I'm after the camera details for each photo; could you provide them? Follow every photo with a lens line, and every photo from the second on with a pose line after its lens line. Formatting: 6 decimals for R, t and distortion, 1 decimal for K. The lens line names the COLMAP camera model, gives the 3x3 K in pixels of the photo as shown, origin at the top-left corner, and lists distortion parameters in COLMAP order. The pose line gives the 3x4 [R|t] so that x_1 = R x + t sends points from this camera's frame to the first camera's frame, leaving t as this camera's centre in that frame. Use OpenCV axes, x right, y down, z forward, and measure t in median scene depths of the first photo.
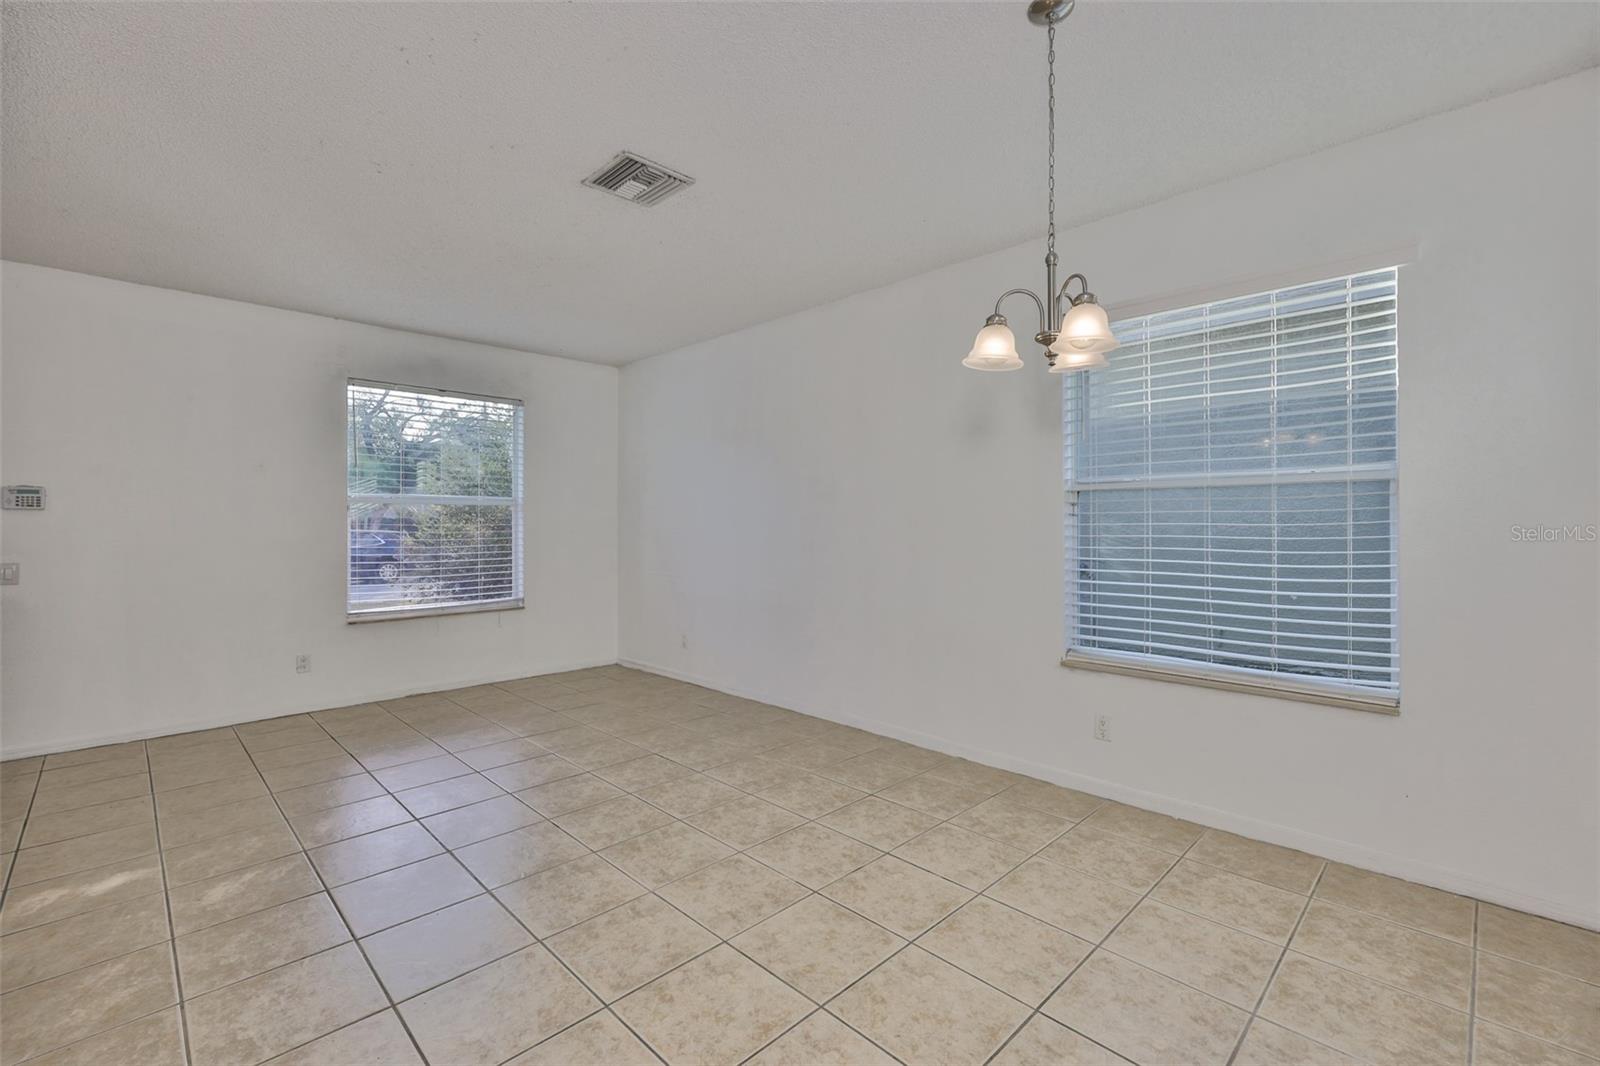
lens RADIAL K [[689.1, 0, 798.1], [0, 689.1, 521.2], [0, 0, 1]] dist [0.000773, 0.000520]
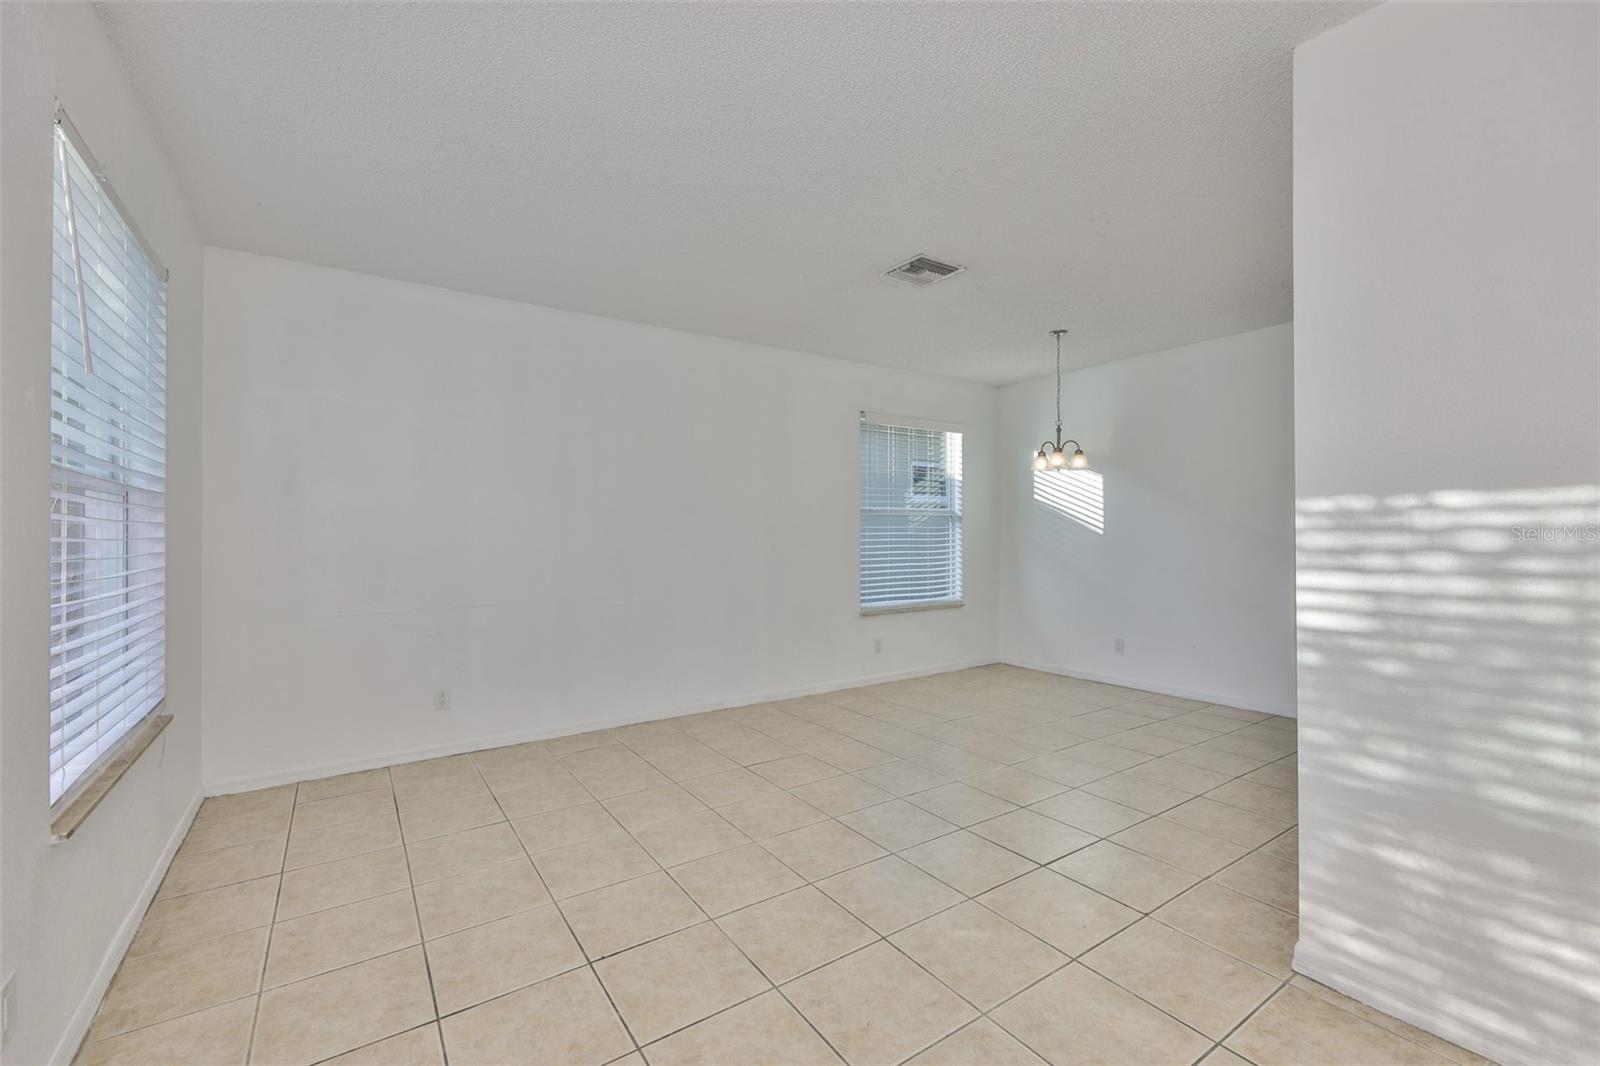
lens RADIAL K [[689.1, 0, 801.3], [0, 689.1, 533.7], [0, 0, 1]] dist [0.000773, 0.000520]
pose [[0.193550, -0.010000, 0.981039, -1.365229], [-0.002007, 0.999942, 0.010589, -0.012569], [-0.981088, -0.004019, 0.193519, 0.849371]]
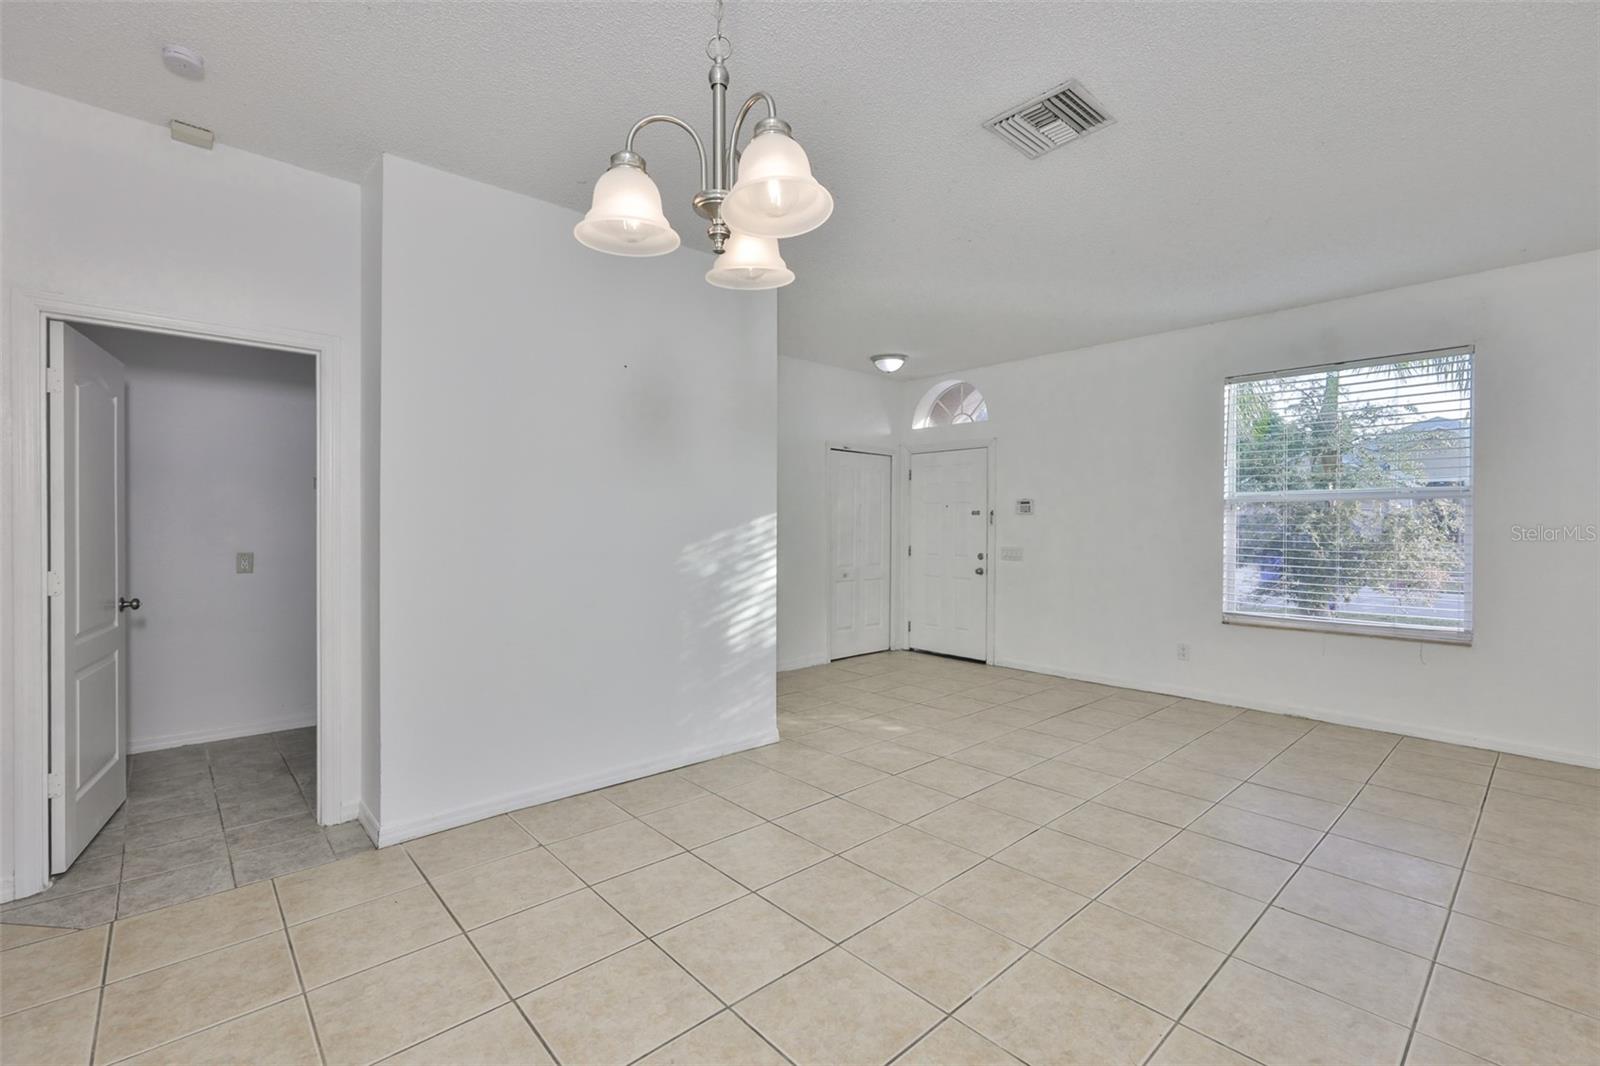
lens RADIAL K [[689.1, 0, 803.6], [0, 689.1, 529.2], [0, 0, 1]] dist [0.000773, 0.000520]
pose [[-0.038348, 0.008183, -0.999231, 0.560492], [0.002019, 0.999965, 0.008111, 0.004675], [0.999262, -0.001707, -0.038363, 0.633324]]
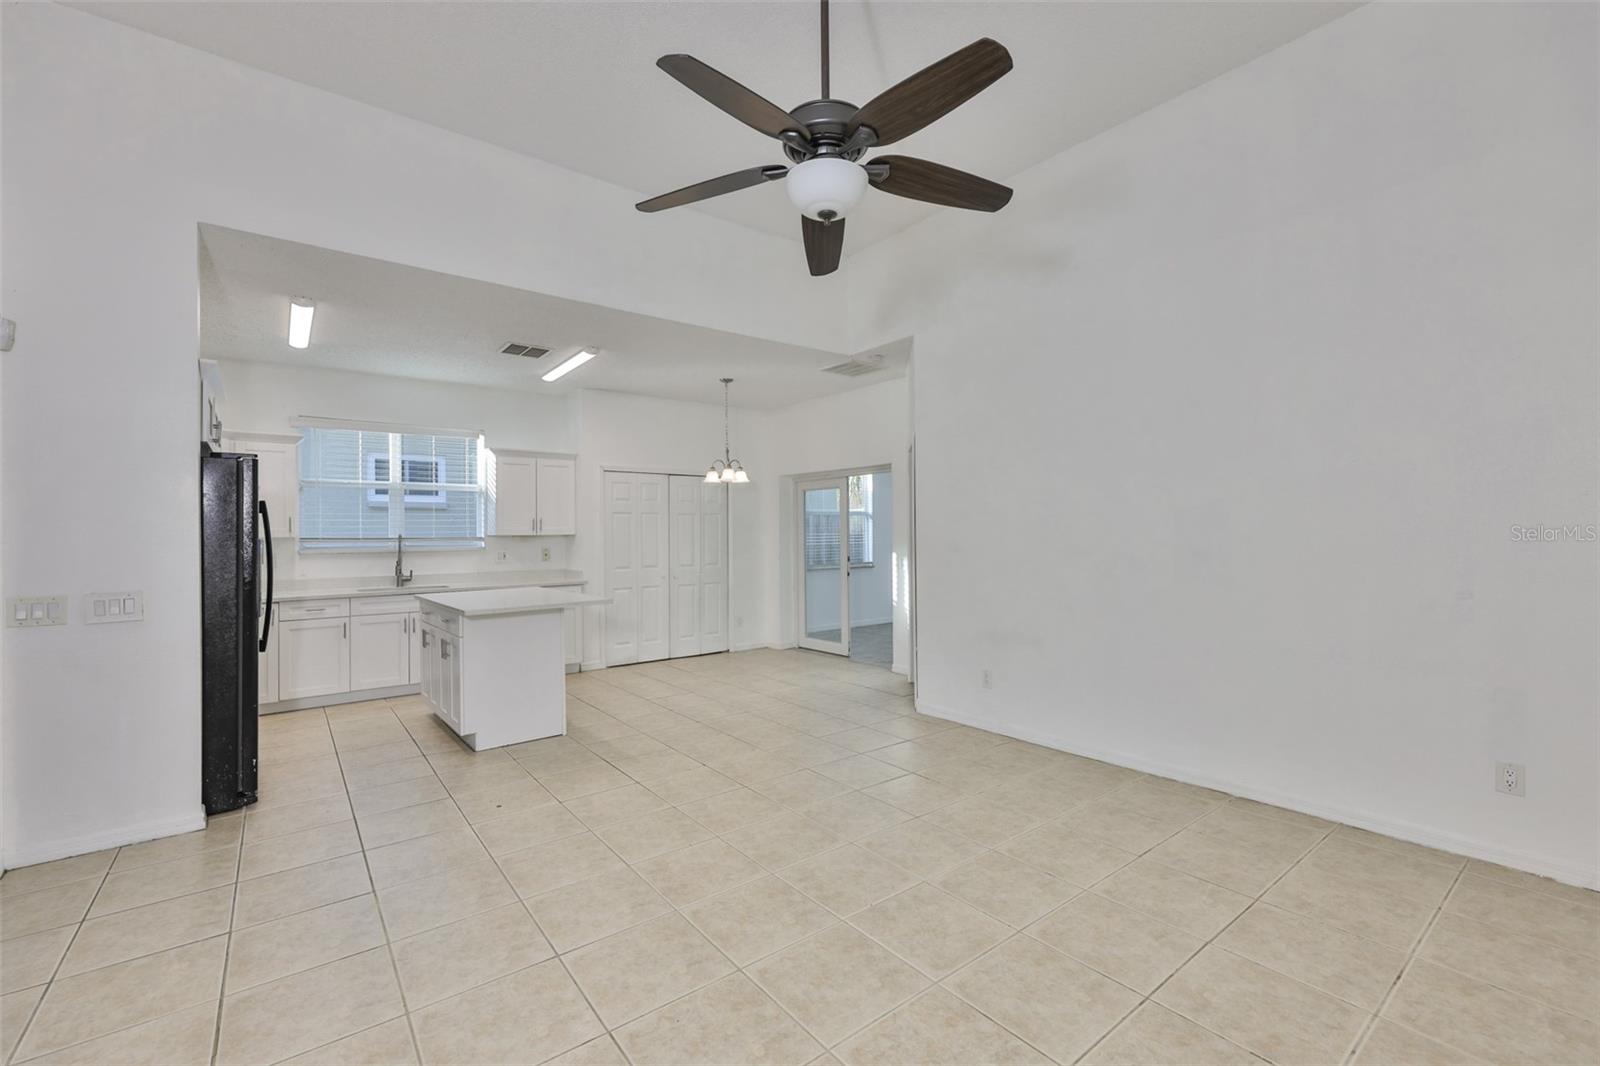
lens RADIAL K [[689.1, 0, 795.4], [0, 689.1, 532.3], [0, 0, 1]] dist [0.000773, 0.000520]
pose [[-0.141242, -0.003746, -0.989968, 0.633821], [0.013312, 0.999895, -0.005683, 0.004974], [0.989886, -0.013981, -0.141177, 0.706718]]
